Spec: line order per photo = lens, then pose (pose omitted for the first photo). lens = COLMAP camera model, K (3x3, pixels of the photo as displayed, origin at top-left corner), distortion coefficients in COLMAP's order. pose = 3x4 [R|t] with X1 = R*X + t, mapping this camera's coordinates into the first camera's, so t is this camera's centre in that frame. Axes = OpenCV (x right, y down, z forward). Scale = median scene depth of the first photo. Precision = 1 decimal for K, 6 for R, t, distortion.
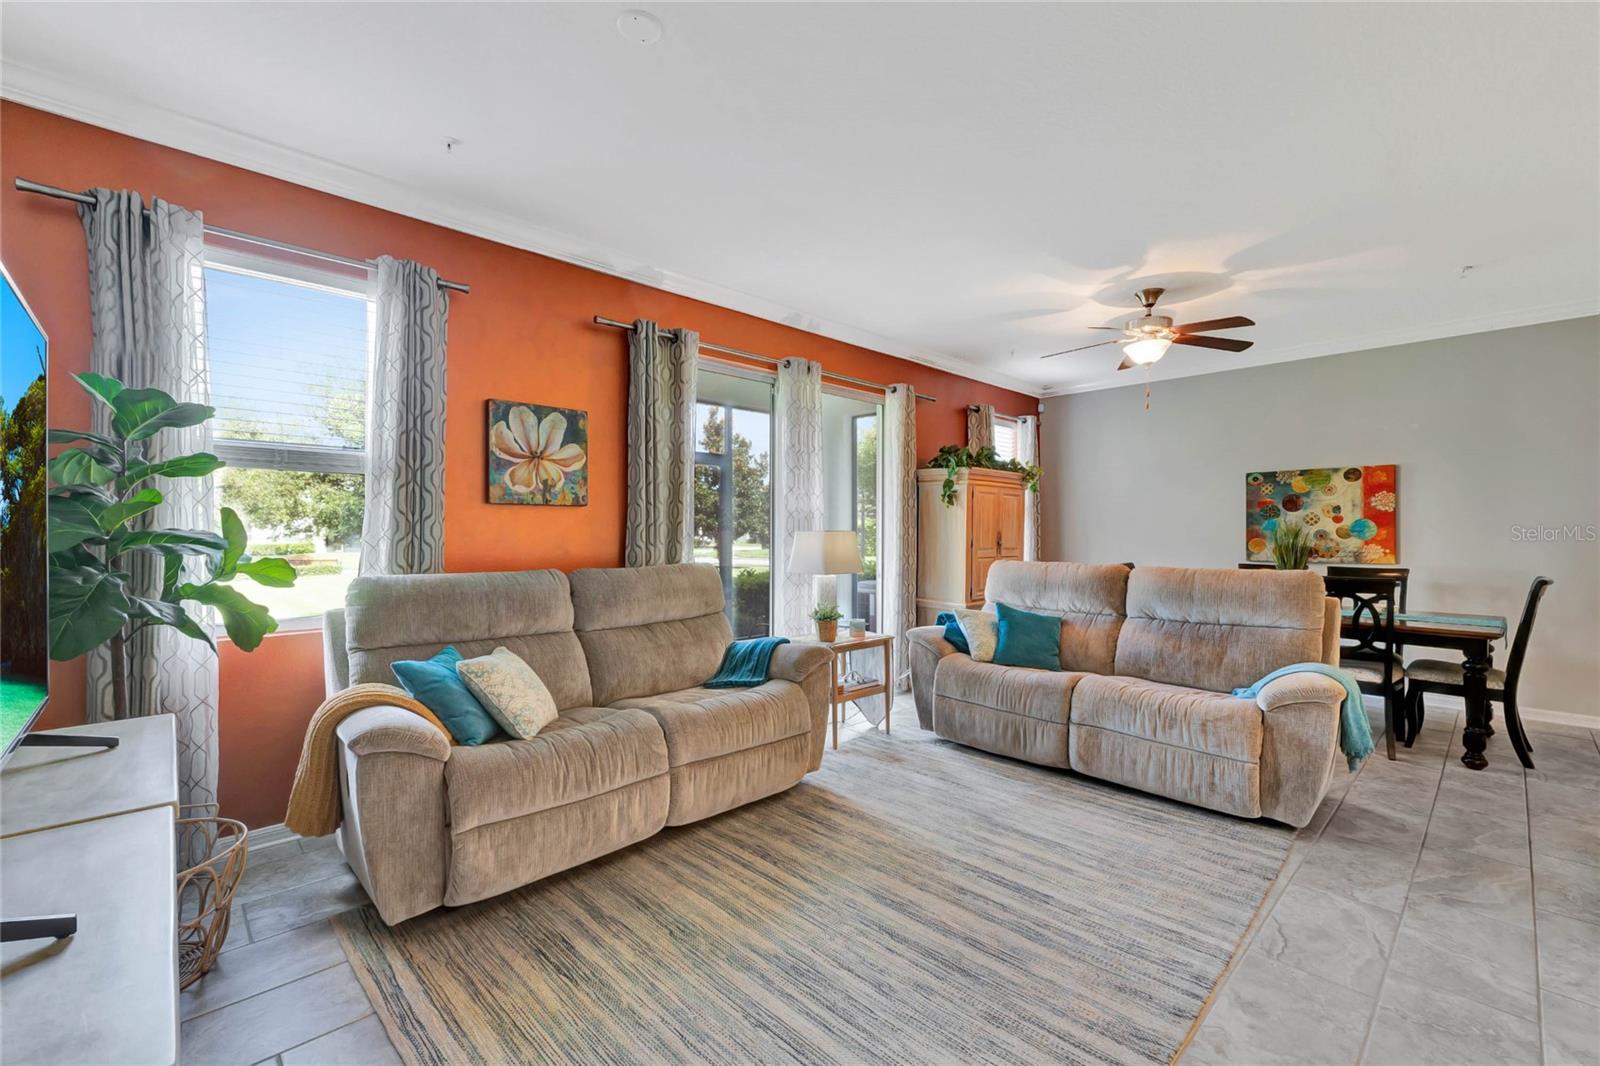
lens RADIAL K [[675.5, 0, 799.7], [0, 675.5, 532.6], [0, 0, 1]] dist [0.008341, 0.000153]
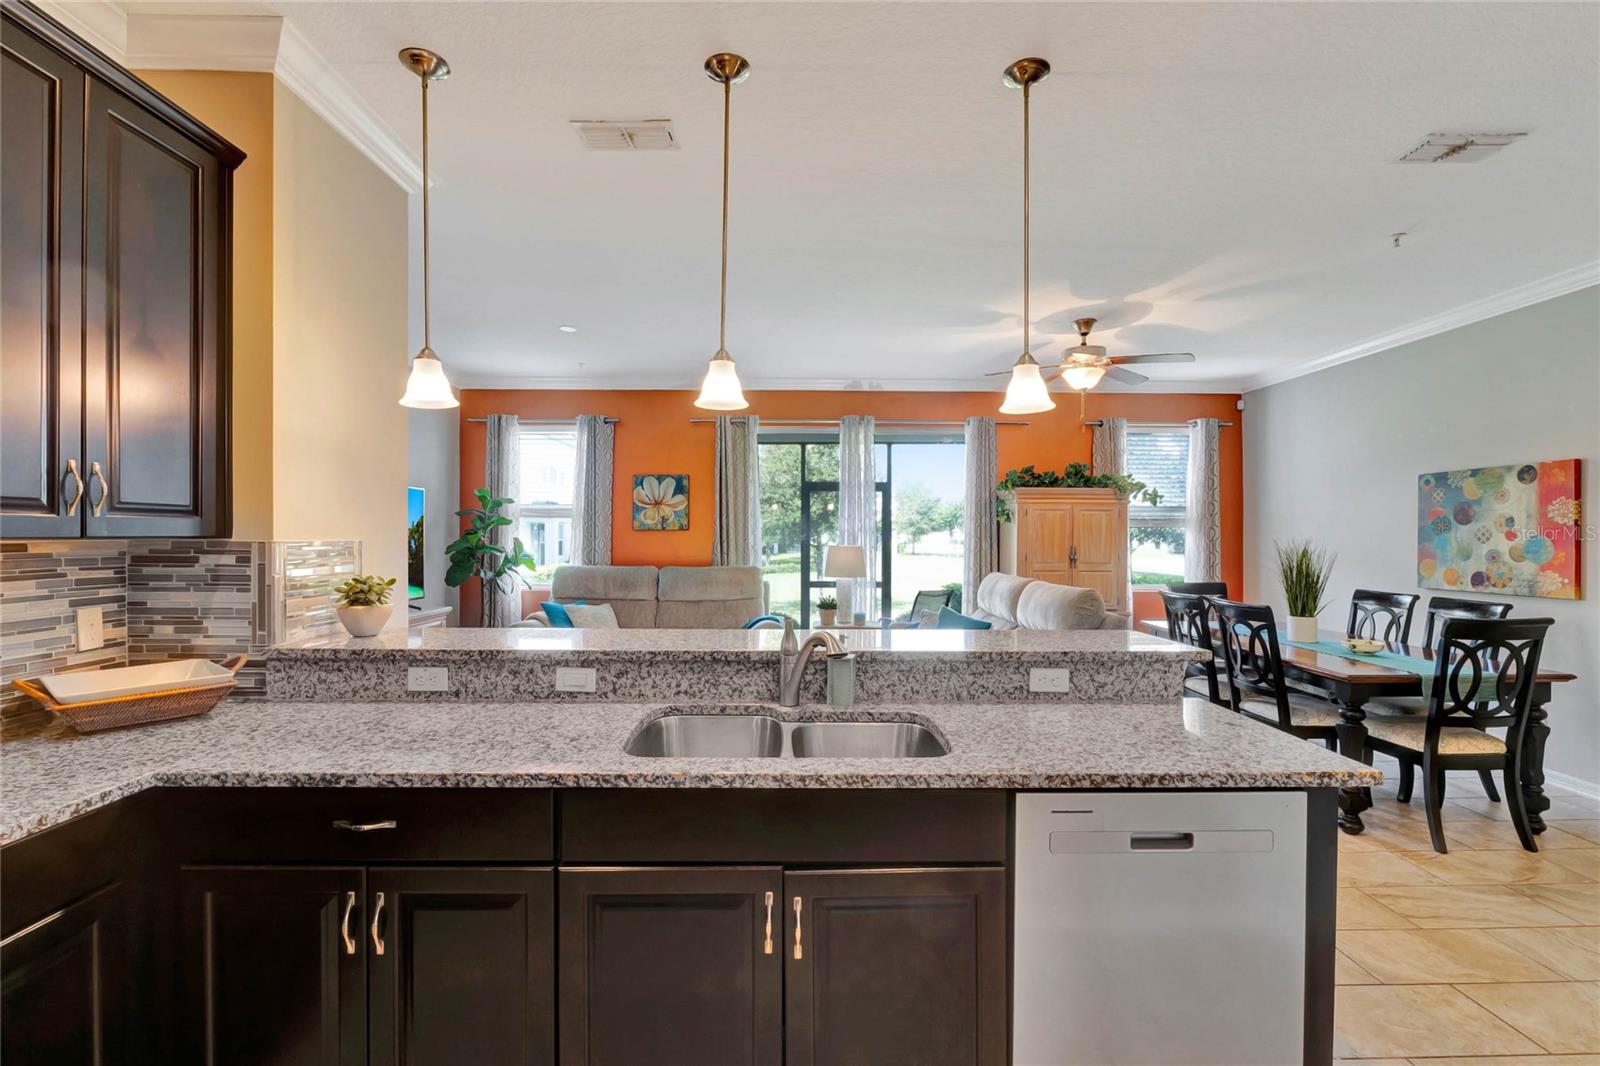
lens RADIAL K [[708.9, 0, 800.4], [0, 708.9, 535.3], [0, 0, 1]] dist [-0.007306, 0.000321]
pose [[0.733536, 0.001104, -0.679650, 1.157982], [-0.002635, 0.999996, -0.001219, -0.026219], [0.679646, 0.002685, 0.733535, -0.124259]]
